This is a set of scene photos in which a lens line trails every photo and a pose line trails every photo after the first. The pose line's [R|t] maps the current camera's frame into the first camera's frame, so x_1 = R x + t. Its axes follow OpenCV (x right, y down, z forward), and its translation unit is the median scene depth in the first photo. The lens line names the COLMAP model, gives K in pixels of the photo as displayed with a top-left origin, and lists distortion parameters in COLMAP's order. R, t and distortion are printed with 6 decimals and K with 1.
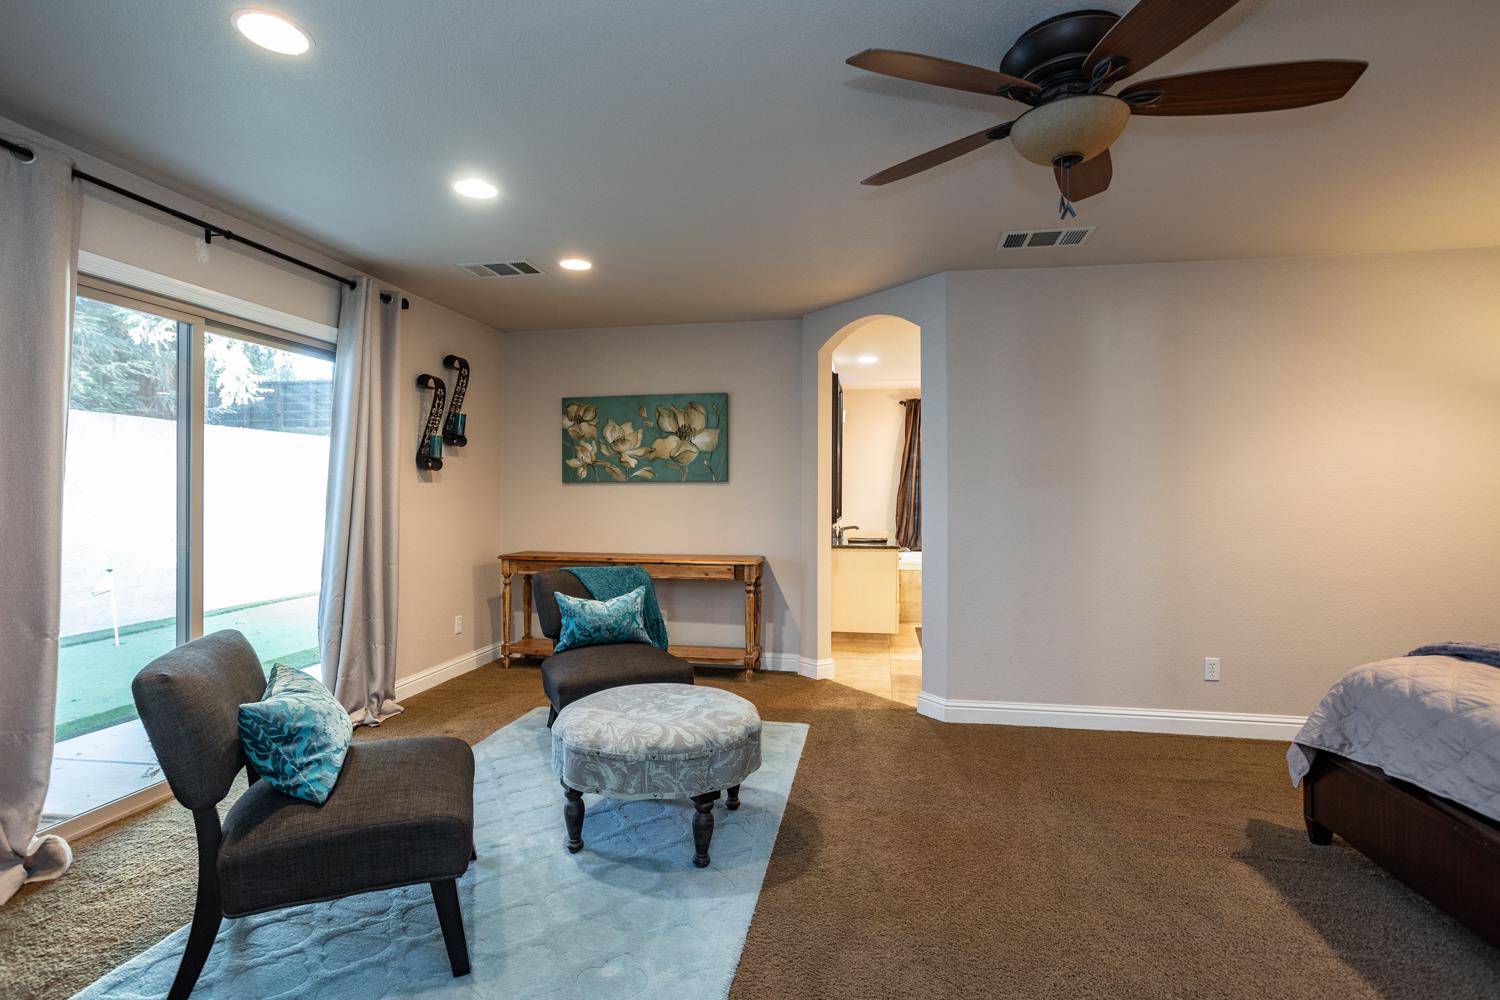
lens RADIAL K [[725.0, 0, 741.4], [0, 725.0, 494.3], [0, 0, 1]] dist [-0.042963, 0.027518]
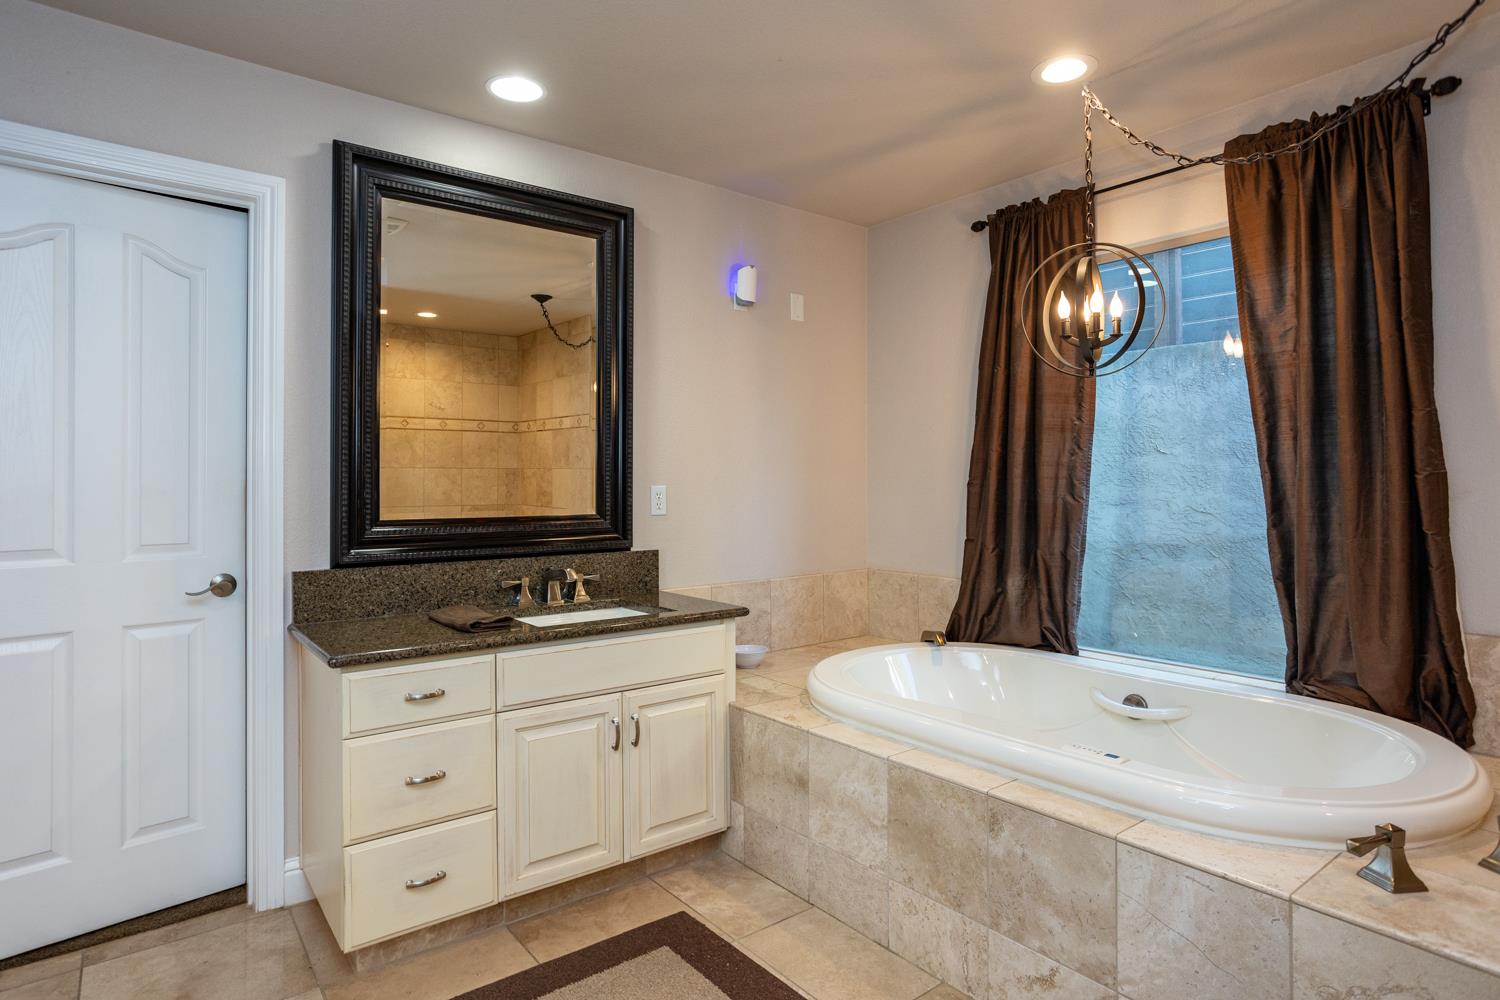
lens RADIAL K [[816.3, 0, 745.3], [0, 816.3, 479.1], [0, 0, 1]] dist [-0.041830, 0.033050]
pose [[0.747204, -0.005955, -0.664568, 1.339417], [0.004272, 0.999982, -0.004158, 0.004190], [0.664581, 0.000267, 0.747217, 2.046860]]
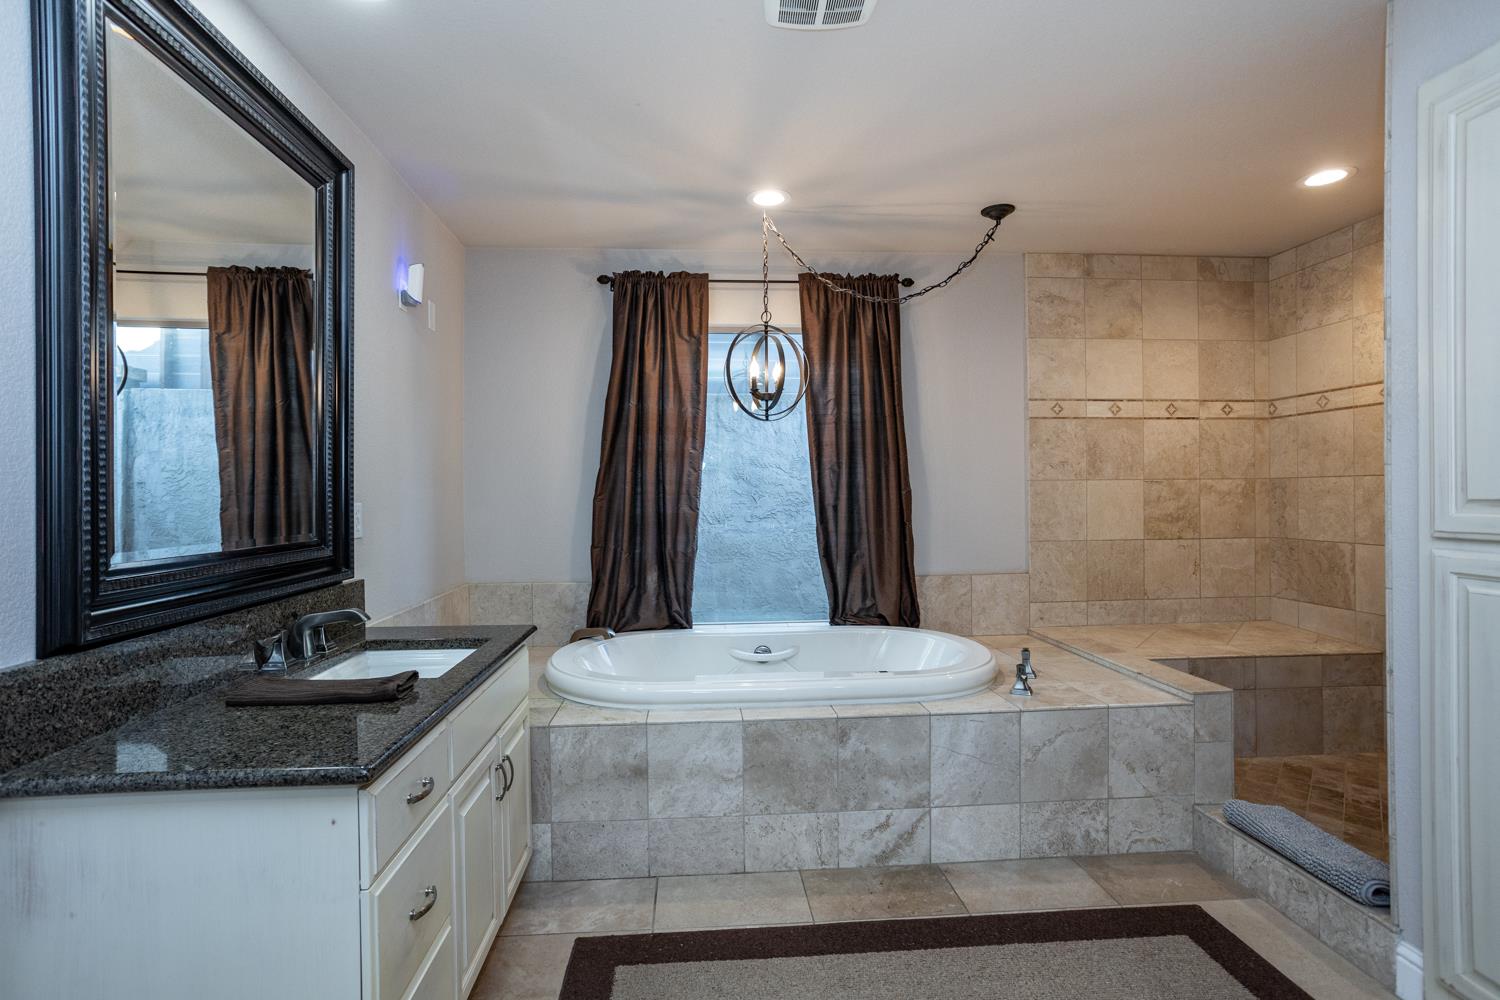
lens RADIAL K [[735.2, 0, 739.9], [0, 735.2, 496.6], [0, 0, 1]] dist [-0.056379, 0.038840]
pose [[0.969946, -0.011119, 0.243065, 0.645671], [0.010463, 0.999937, 0.003989, 0.001285], [-0.243095, -0.001326, 0.970002, 1.863112]]
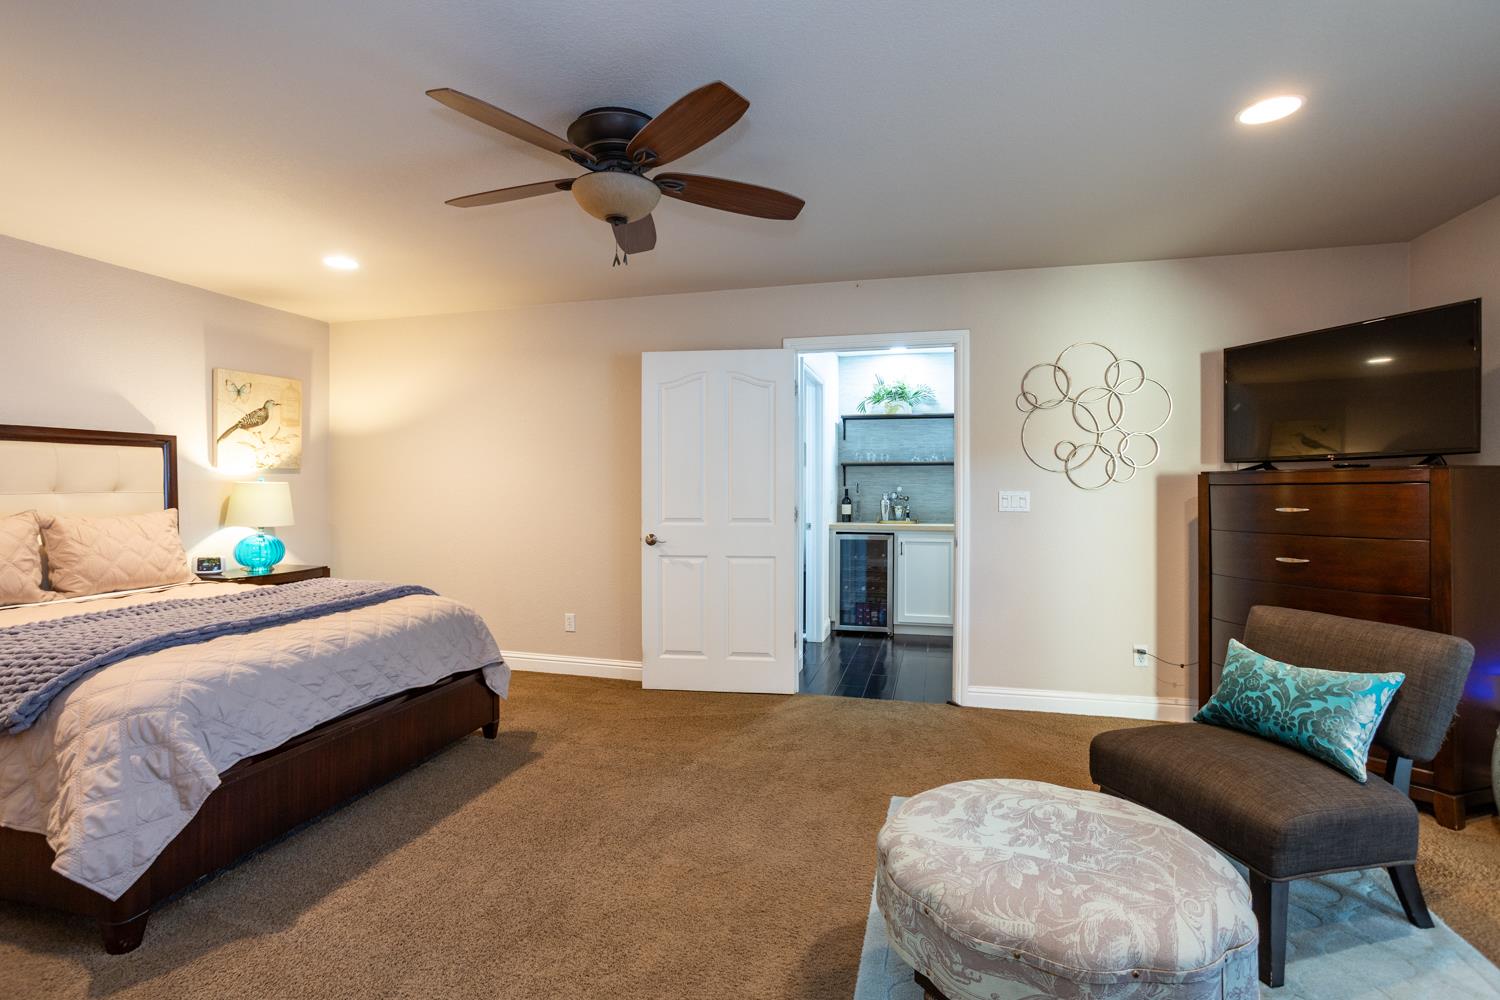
lens RADIAL K [[725.0, 0, 741.4], [0, 725.0, 494.3], [0, 0, 1]] dist [-0.042963, 0.027518]
pose [[-0.995785, -0.003506, 0.091648, 0.091014], [-0.002857, 0.999970, 0.007214, 0.002526], [-0.091670, 0.006922, -0.995765, 1.661498]]
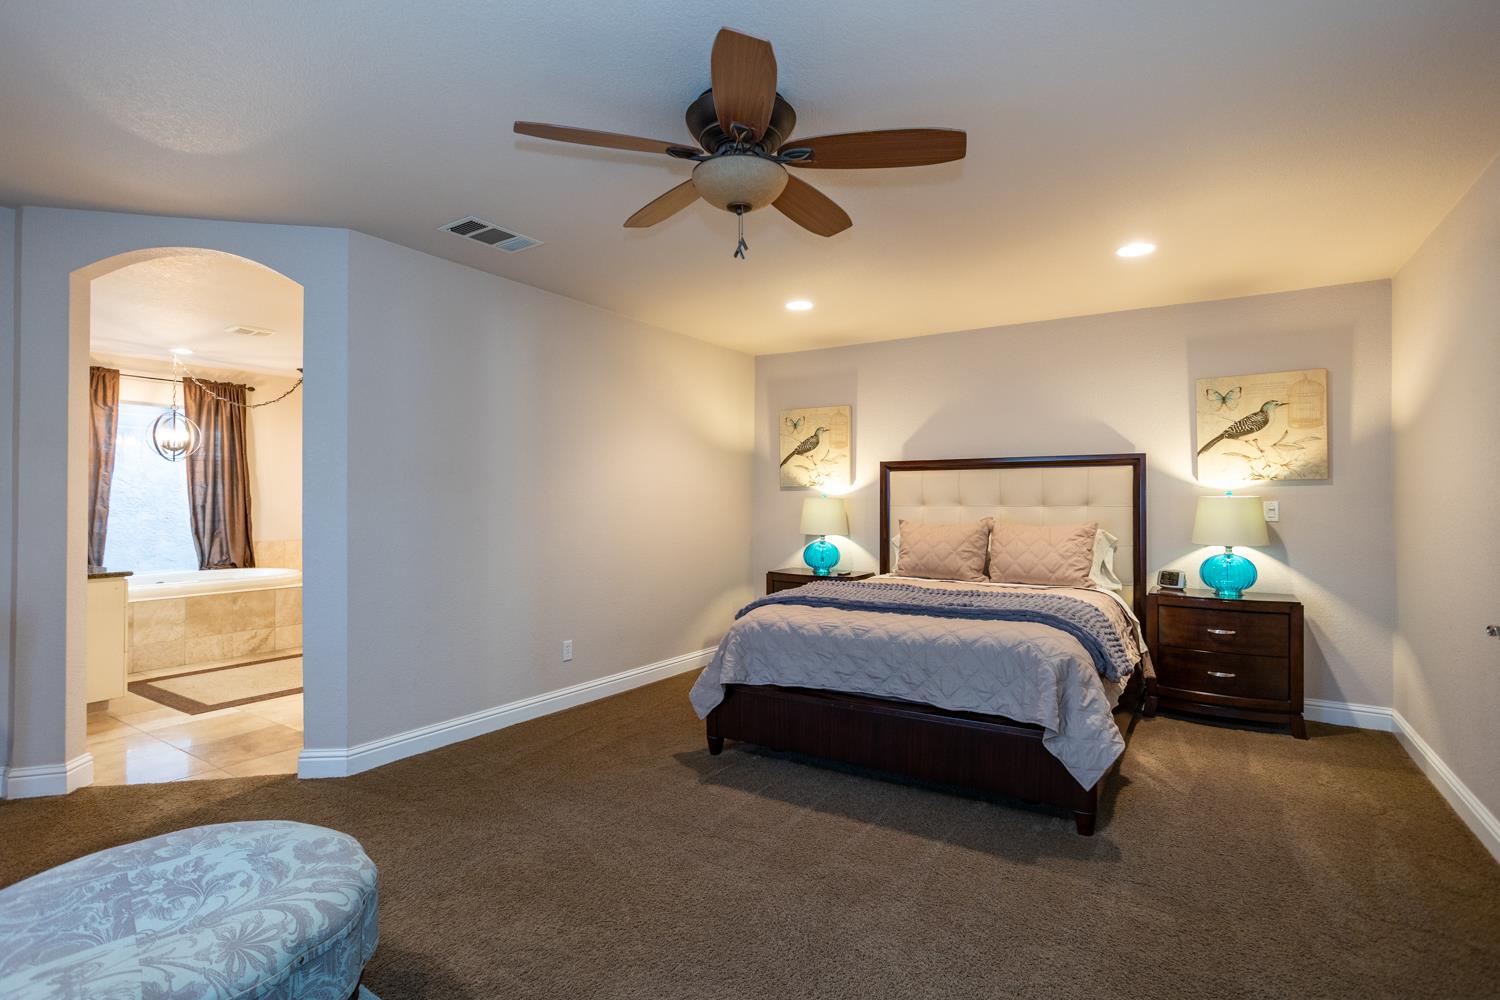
lens RADIAL K [[725.0, 0, 741.4], [0, 725.0, 494.3], [0, 0, 1]] dist [-0.042963, 0.027518]
pose [[0.390477, 0.008304, 0.920575, -0.448323], [-0.002829, 0.999965, -0.007820, 0.000107], [-0.920608, 0.000450, 0.390487, 0.407773]]
